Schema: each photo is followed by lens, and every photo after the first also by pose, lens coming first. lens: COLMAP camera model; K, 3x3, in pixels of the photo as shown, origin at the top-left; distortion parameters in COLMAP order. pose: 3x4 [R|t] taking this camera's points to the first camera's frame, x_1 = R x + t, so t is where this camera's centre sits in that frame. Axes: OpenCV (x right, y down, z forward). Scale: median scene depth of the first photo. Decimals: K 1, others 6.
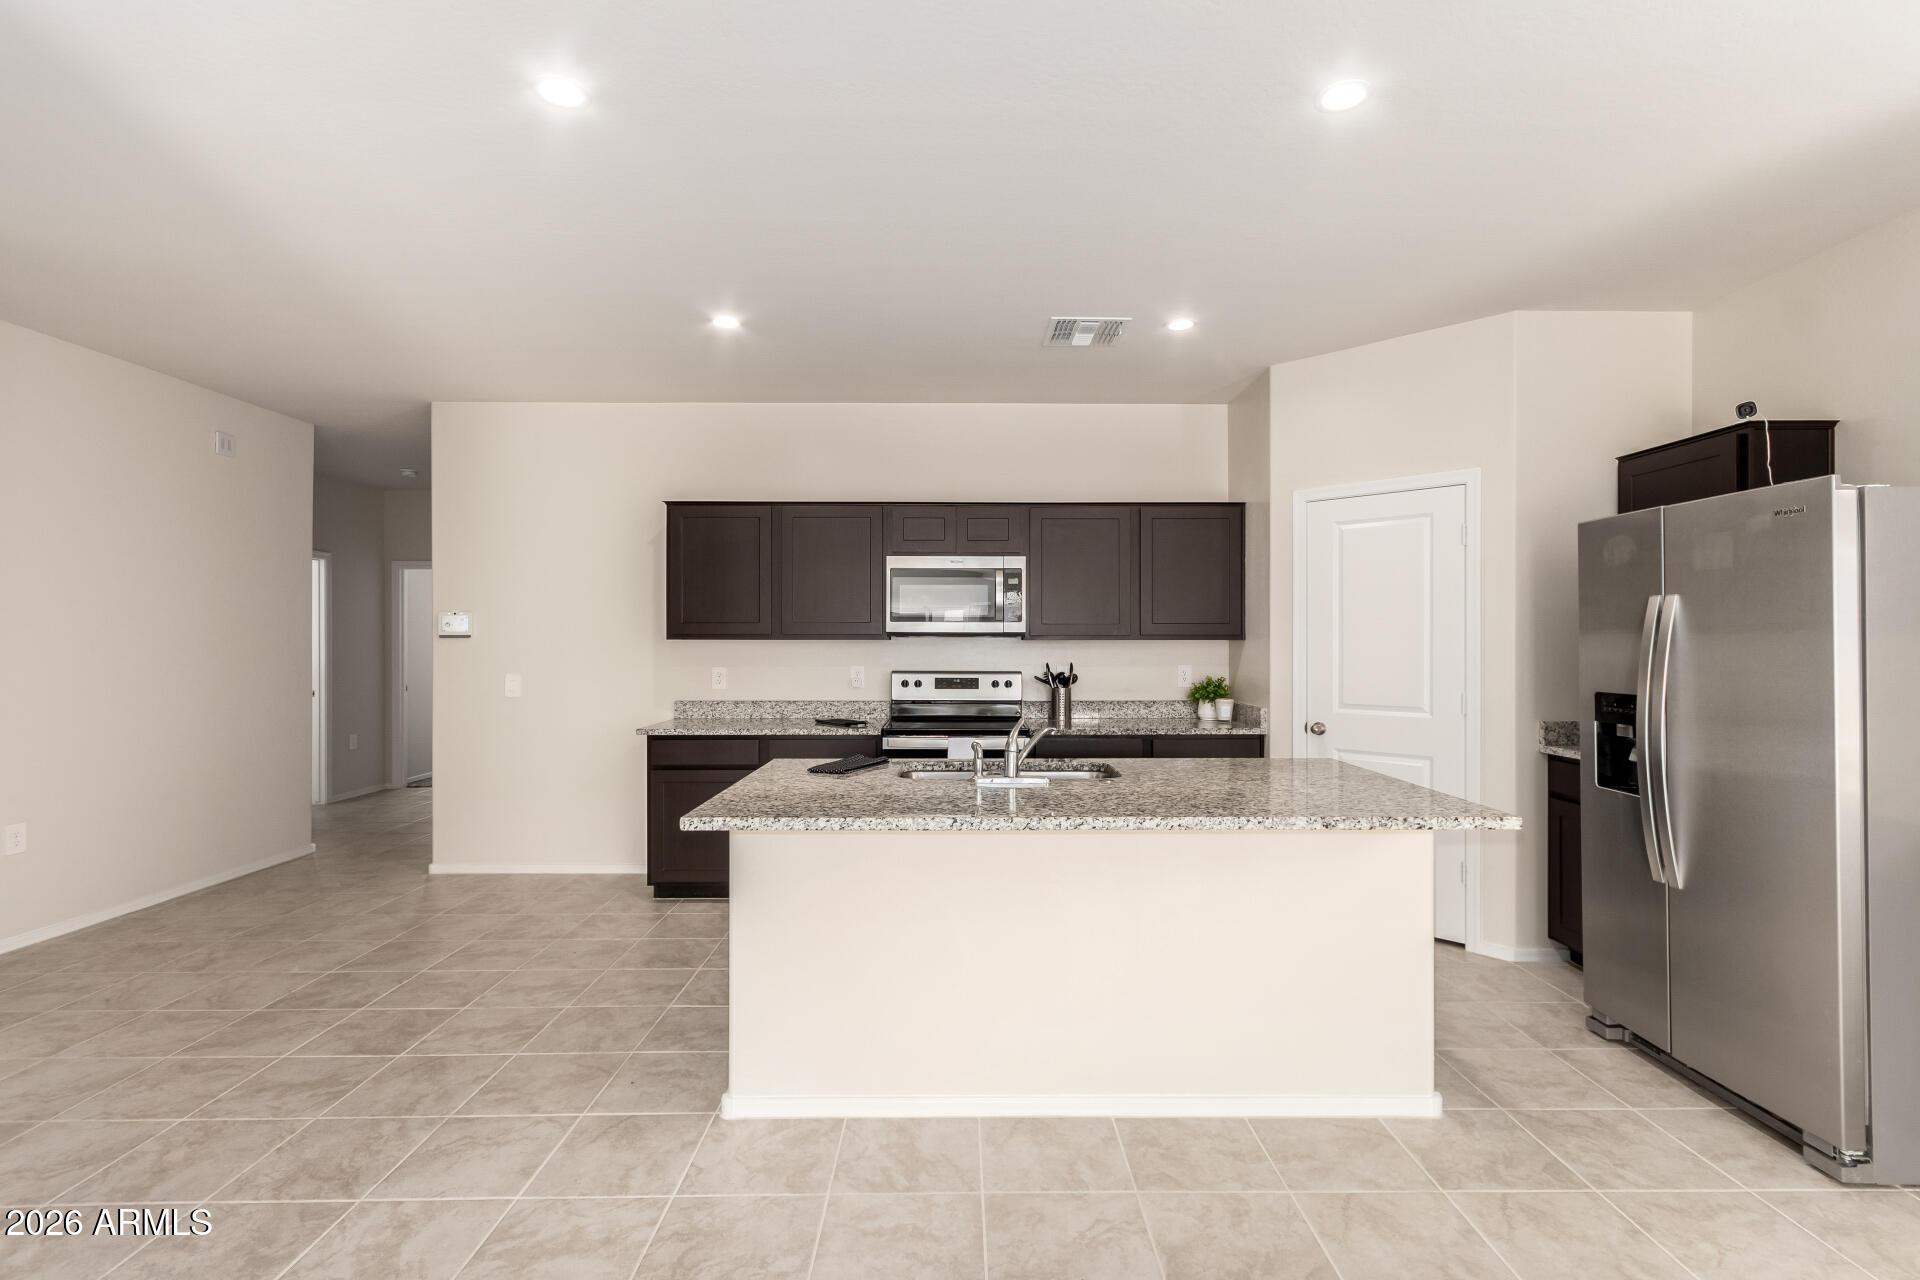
lens RADIAL K [[890.2, 0, 964.0], [0, 890.2, 643.5], [0, 0, 1]] dist [0.005432, 0.000995]
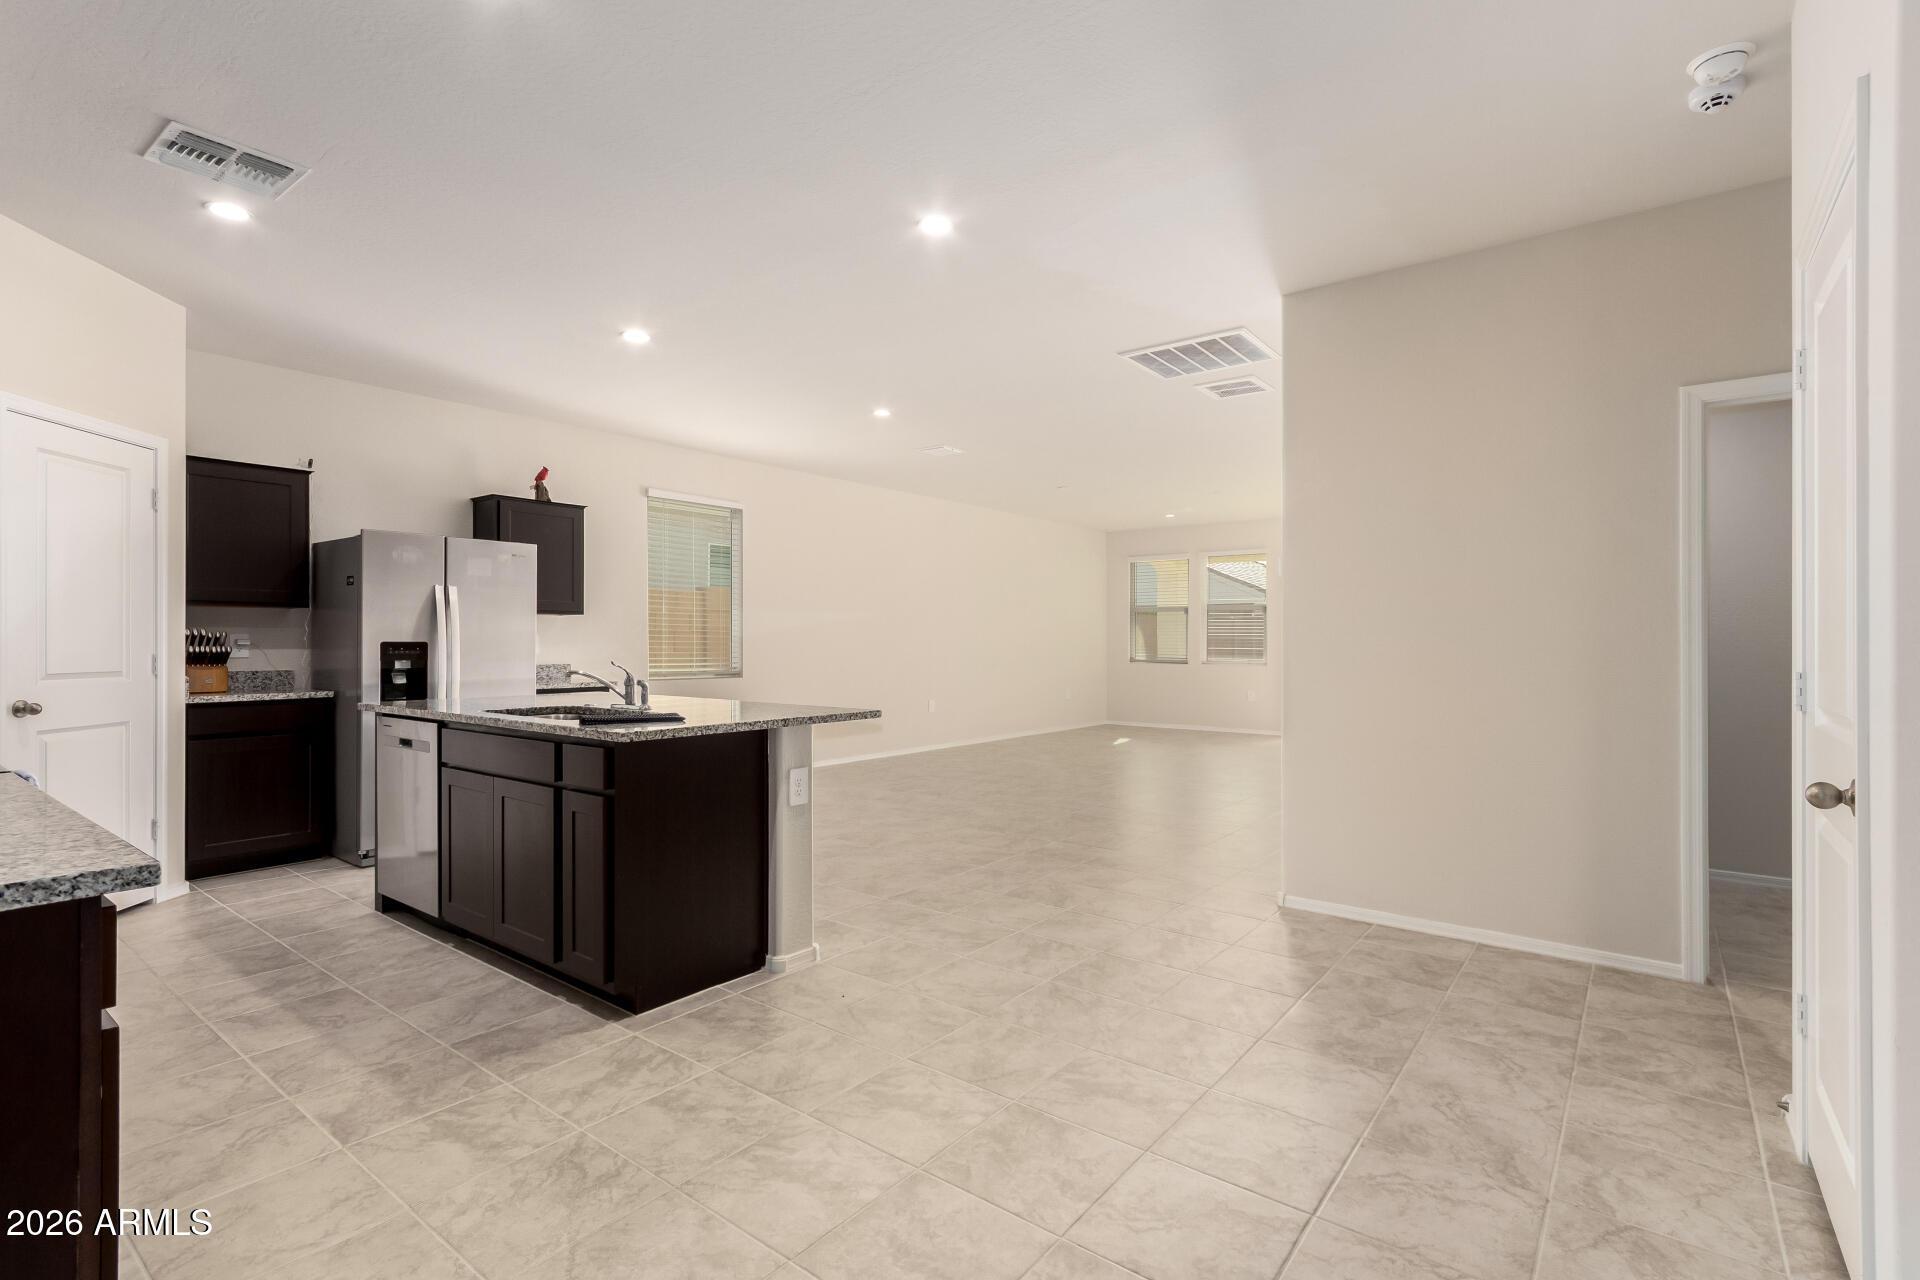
lens RADIAL K [[890.2, 0, 970.9], [0, 890.2, 636.2], [0, 0, 1]] dist [0.005432, 0.000995]
pose [[-0.791883, 0.003039, 0.610665, -0.659661], [-0.002318, 0.999965, -0.007982, 0.033019], [-0.610669, -0.007737, -0.791848, 1.004483]]
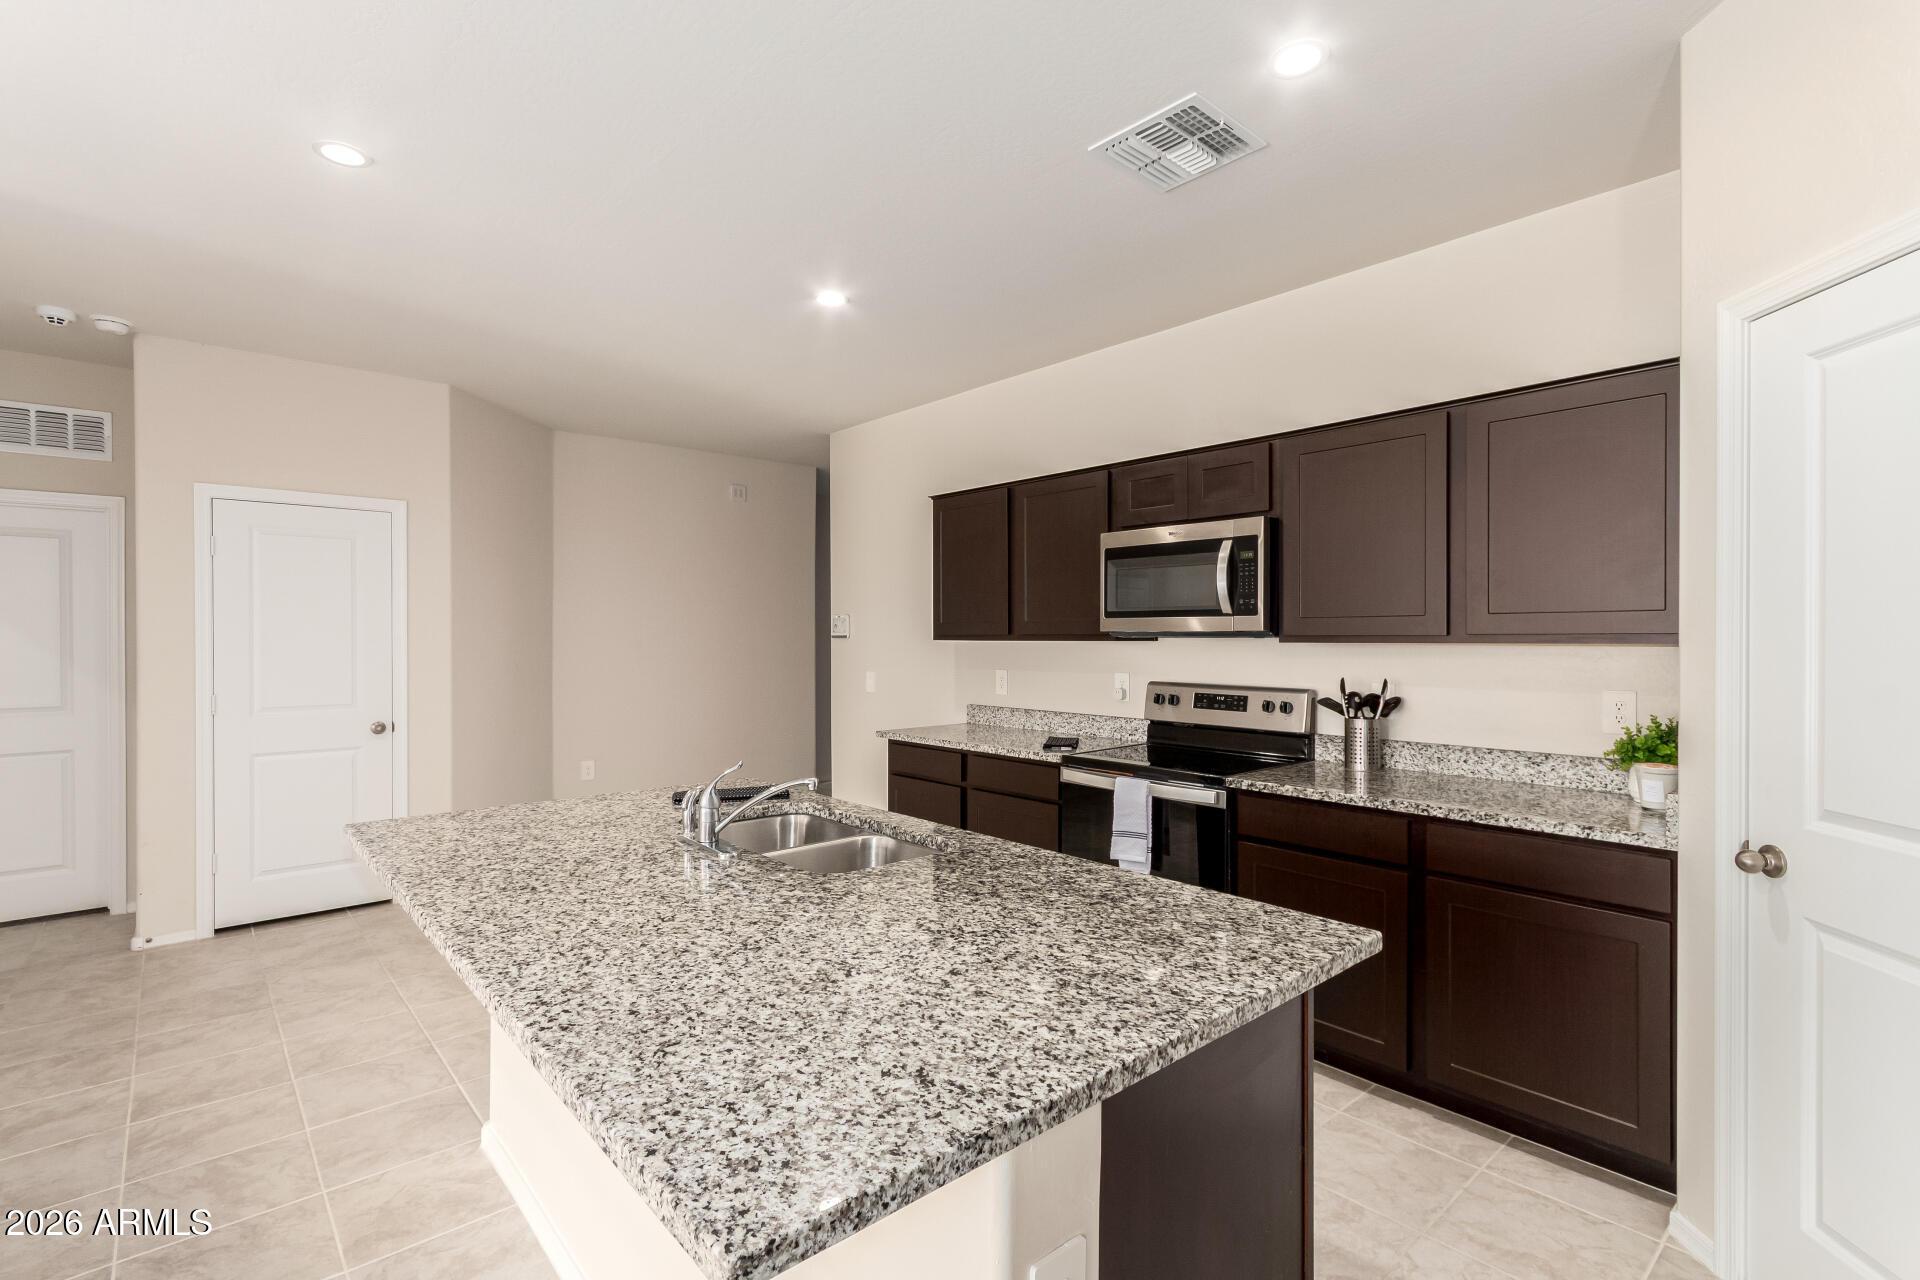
lens RADIAL K [[890.2, 0, 957.8], [0, 890.2, 638.9], [0, 0, 1]] dist [0.005432, 0.000995]
pose [[0.653336, 0.000914, -0.757068, 0.421402], [0.002882, 0.999989, 0.003694, -0.009682], [0.757063, -0.004595, 0.653326, 0.398147]]
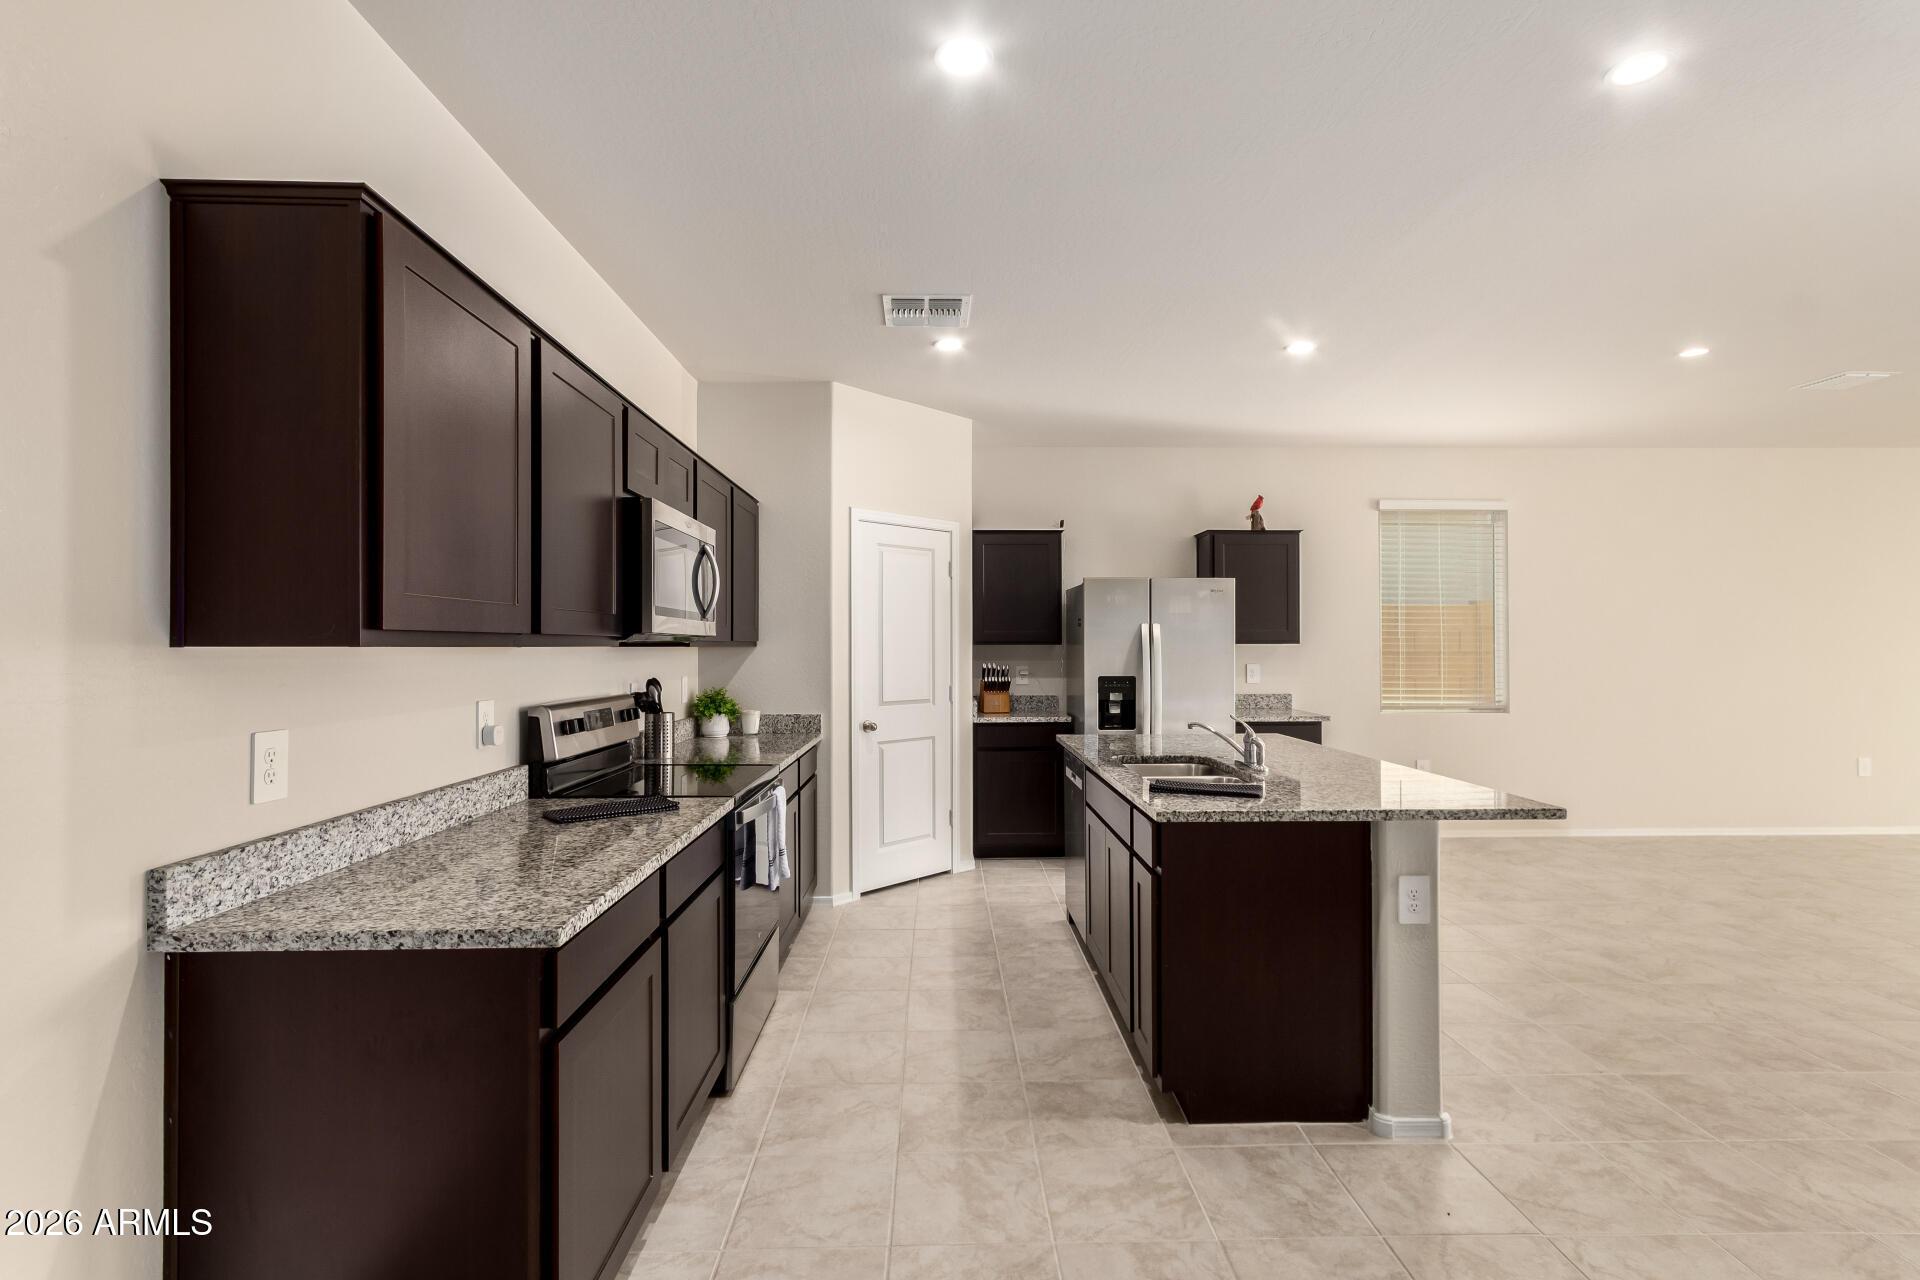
lens RADIAL K [[890.2, 0, 962.9], [0, 890.2, 641.0], [0, 0, 1]] dist [0.005432, 0.000995]
pose [[-0.021869, 0.005134, 0.999748, -0.653042], [-0.000273, 0.999987, -0.005142, -0.004943], [-0.999761, -0.000385, -0.021868, 0.818840]]
